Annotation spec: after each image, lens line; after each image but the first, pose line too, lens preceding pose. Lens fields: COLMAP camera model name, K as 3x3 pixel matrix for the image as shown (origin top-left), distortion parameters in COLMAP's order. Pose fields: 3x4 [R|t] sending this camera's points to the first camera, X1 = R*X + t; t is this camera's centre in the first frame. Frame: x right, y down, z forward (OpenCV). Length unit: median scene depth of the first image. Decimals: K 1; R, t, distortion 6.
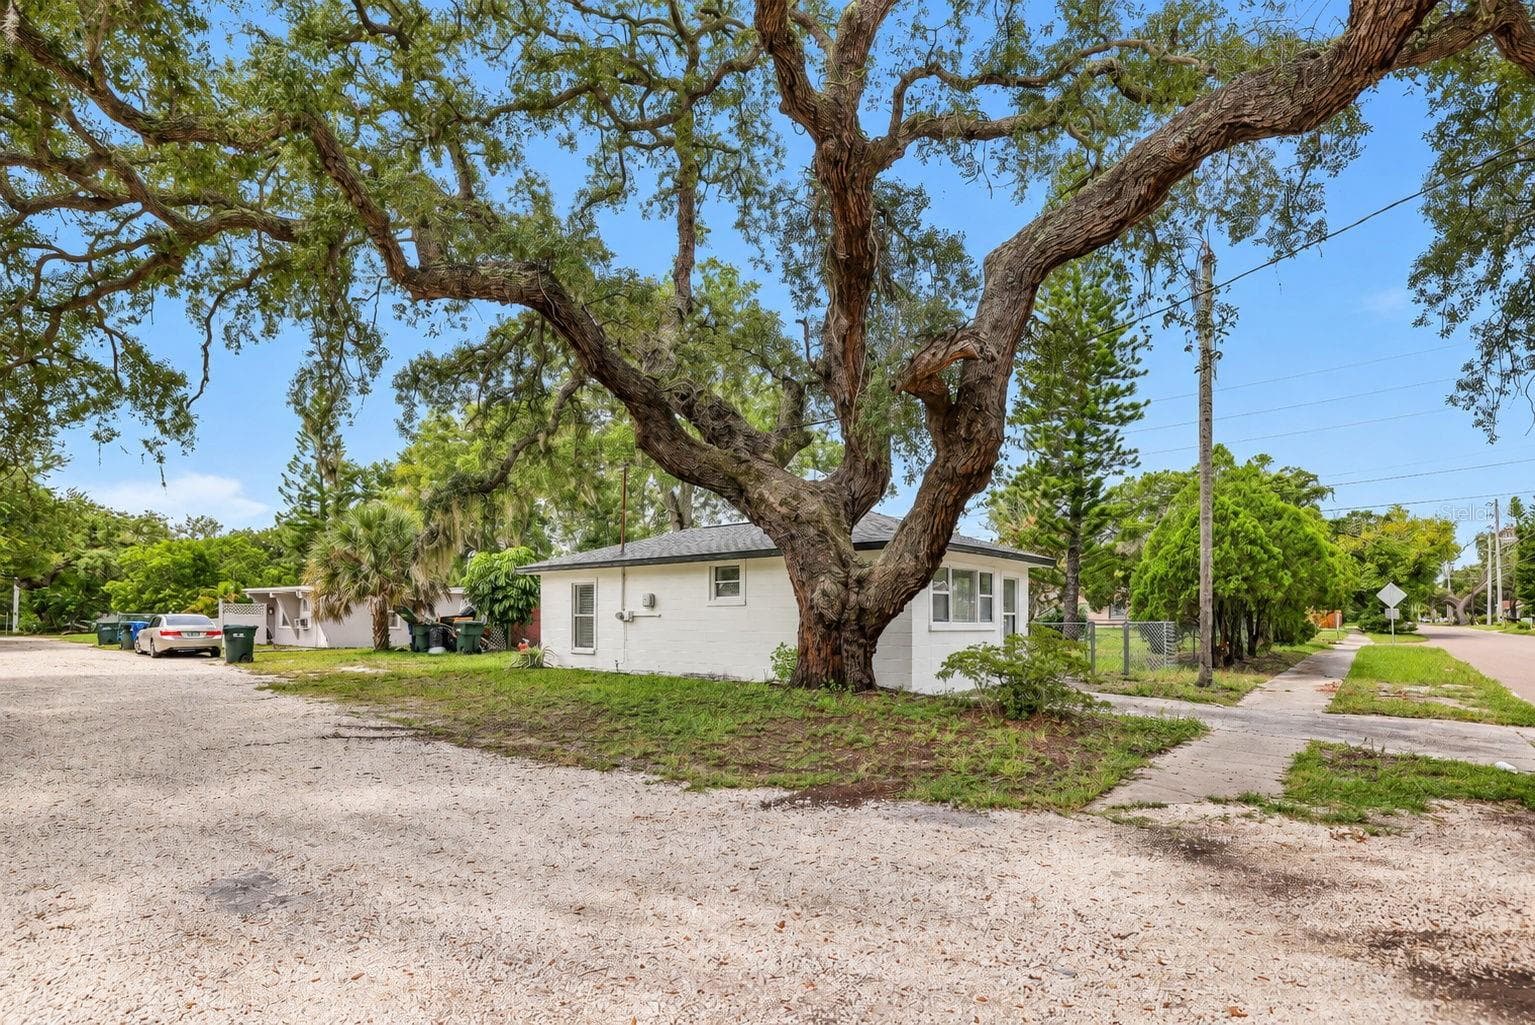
lens RADIAL K [[769.6, 0, 767.0], [0, 769.6, 525.0], [0, 0, 1]] dist [-0.000224, 0.030149]
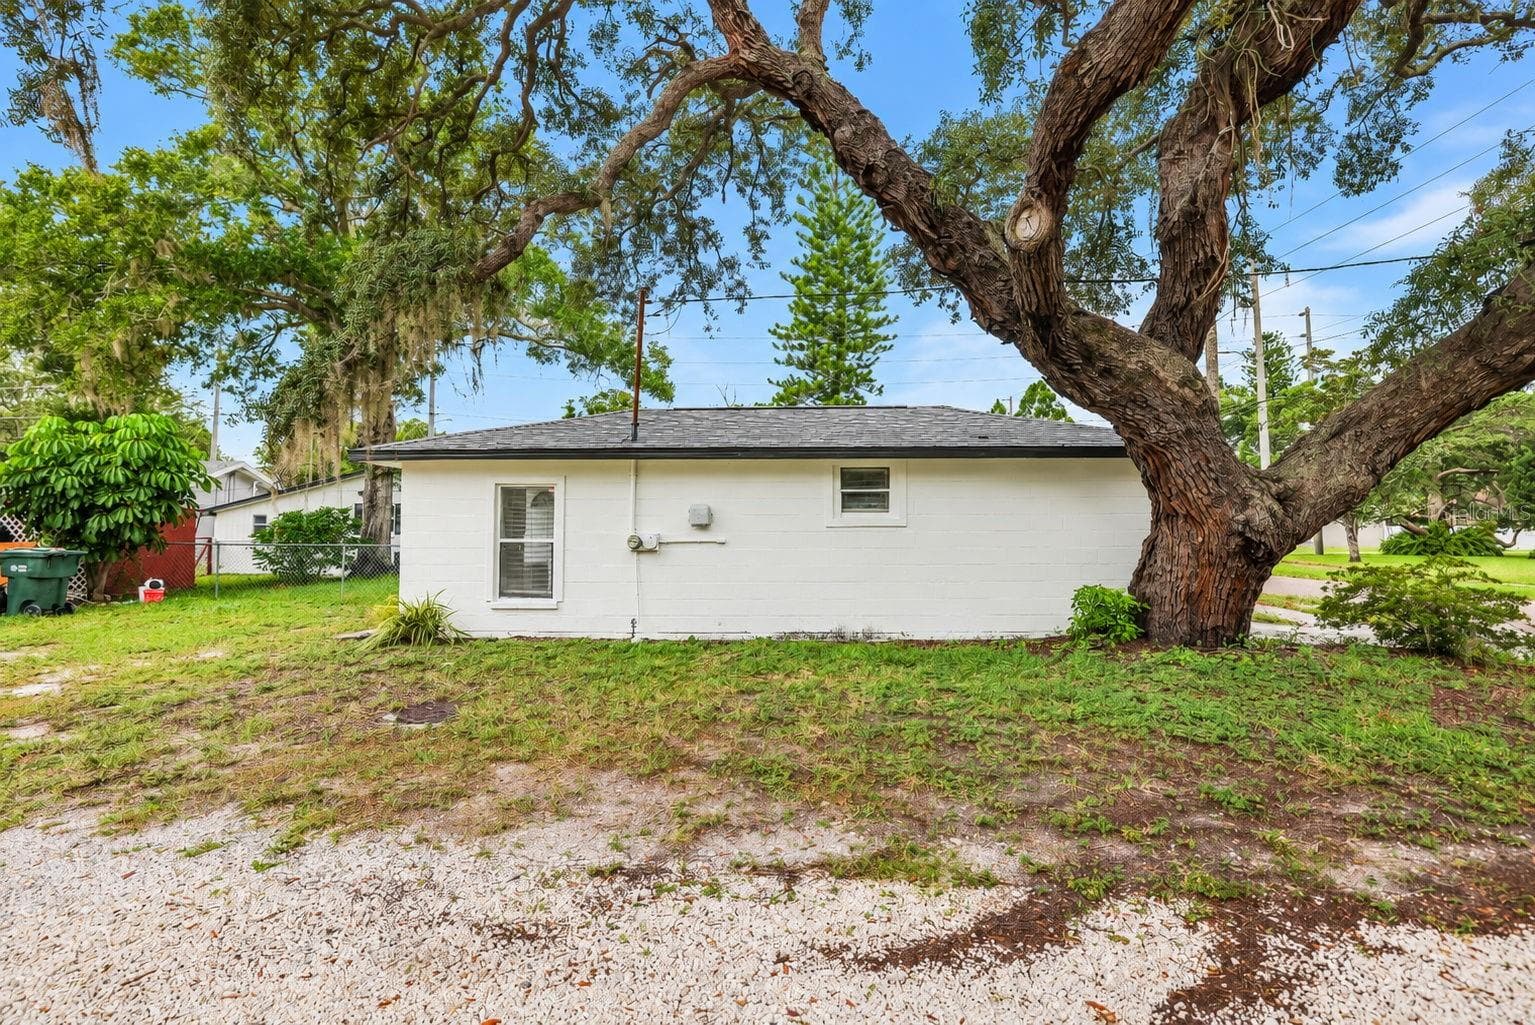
lens RADIAL K [[769.6, 0, 767.0], [0, 769.6, 525.0], [0, 0, 1]] dist [-0.000224, 0.030149]
pose [[0.812374, 0.004578, 0.583118, -0.497492], [-0.068610, 0.993774, 0.087783, 0.051179], [-0.579086, -0.111321, 0.807630, 0.518646]]
